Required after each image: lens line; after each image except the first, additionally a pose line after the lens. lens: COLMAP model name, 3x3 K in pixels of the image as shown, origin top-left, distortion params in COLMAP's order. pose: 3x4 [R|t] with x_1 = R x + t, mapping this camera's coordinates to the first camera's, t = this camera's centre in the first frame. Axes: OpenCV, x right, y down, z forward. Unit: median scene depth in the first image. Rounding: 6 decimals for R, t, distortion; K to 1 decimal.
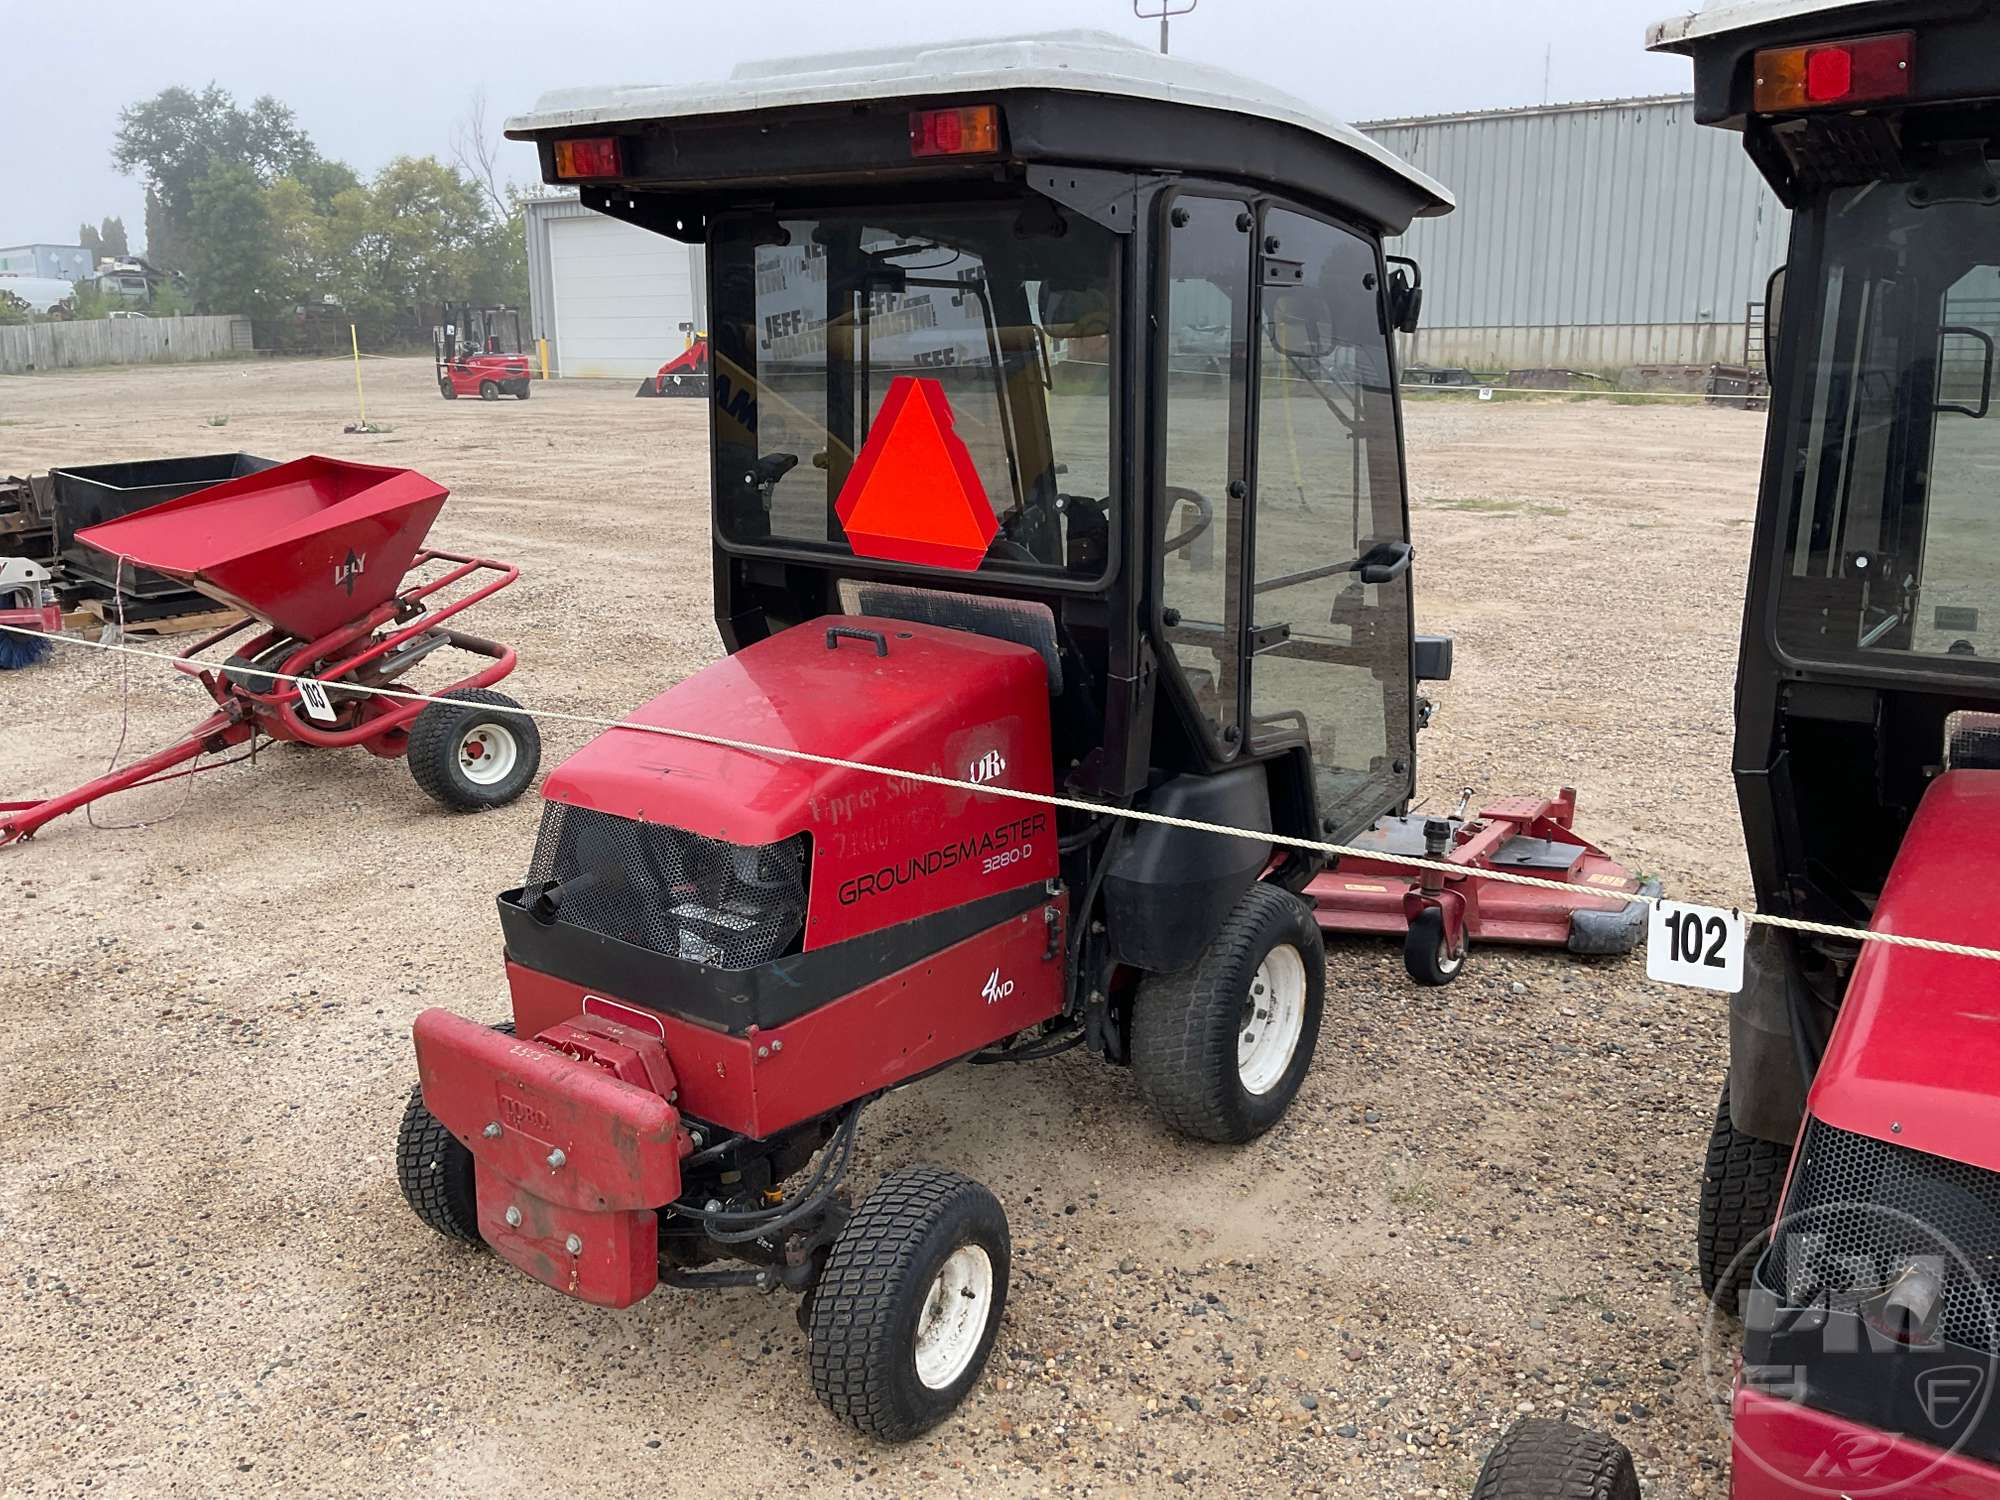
lens RADIAL K [[1825.4, 0, 1000.6], [0, 1825.4, 757.0], [0, 0, 1]] dist [0.127650, -0.352597]
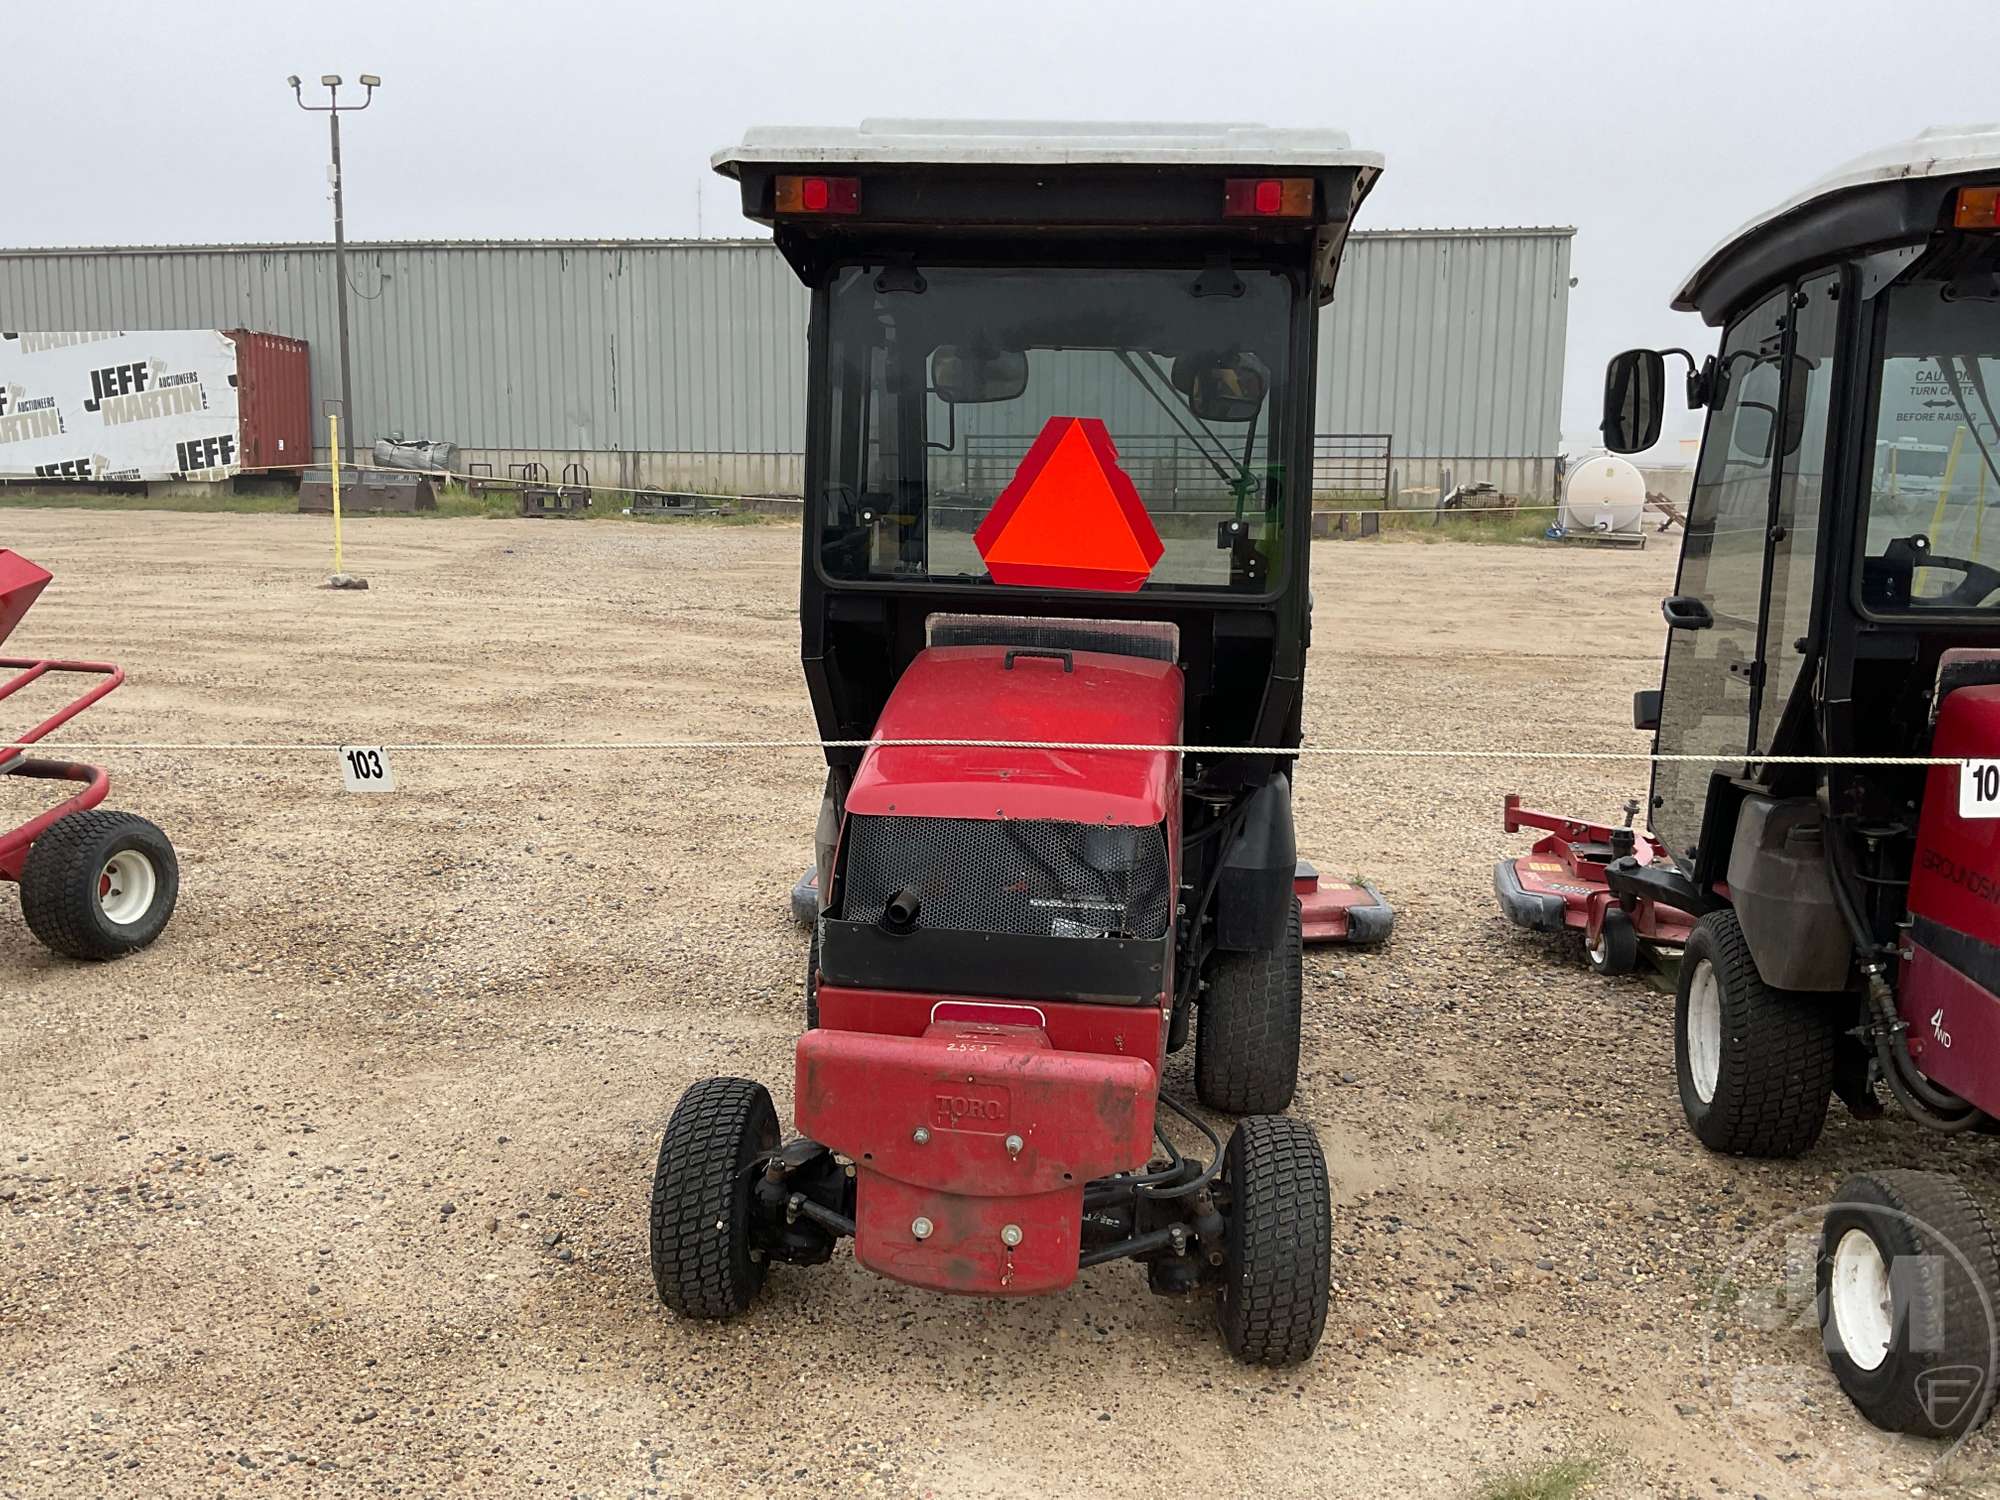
lens RADIAL K [[2002.9, 0, 1000.0], [0, 2002.9, 750.0], [0, 0, 1]] dist [0.167378, -0.515677]
pose [[0.856367, -0.051100, 0.513833, -0.534413], [0.099475, 0.992778, -0.067056, 0.049044], [-0.506695, 0.108538, 0.855266, 0.015912]]
